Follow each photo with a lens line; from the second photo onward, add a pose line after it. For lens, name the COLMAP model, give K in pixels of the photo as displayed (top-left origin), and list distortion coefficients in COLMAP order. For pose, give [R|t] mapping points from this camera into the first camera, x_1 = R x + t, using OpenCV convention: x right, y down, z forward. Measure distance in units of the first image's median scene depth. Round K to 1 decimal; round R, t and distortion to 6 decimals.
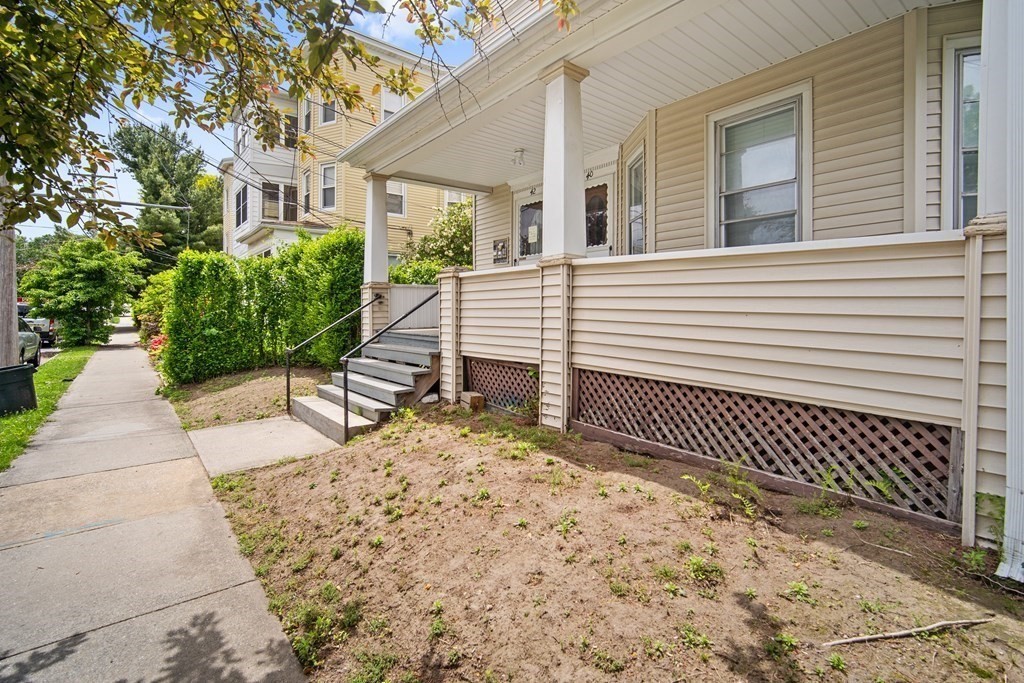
lens RADIAL K [[470.8, 0, 511.8], [0, 470.8, 326.3], [0, 0, 1]] dist [-0.010486, -0.000691]
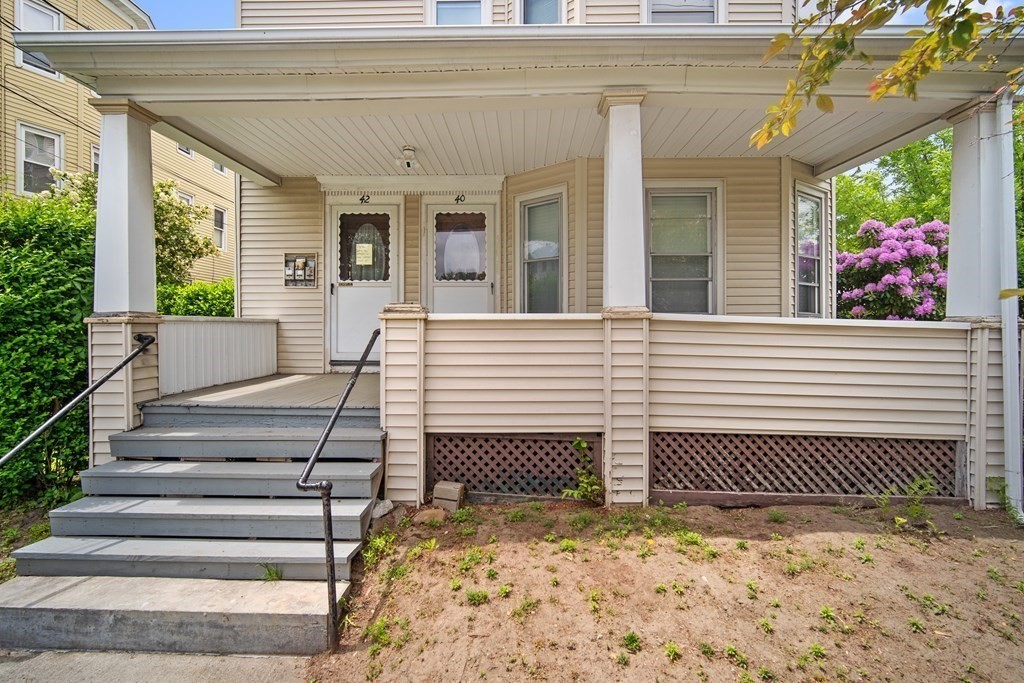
lens RADIAL K [[459.9, 0, 517.9], [0, 459.9, 337.9], [0, 0, 1]] dist [-0.005639, 0.000908]
pose [[0.650542, -0.012369, 0.759369, -0.814629], [0.023089, 0.999727, -0.003496, -0.109581], [-0.759119, 0.019807, 0.650651, 0.705645]]
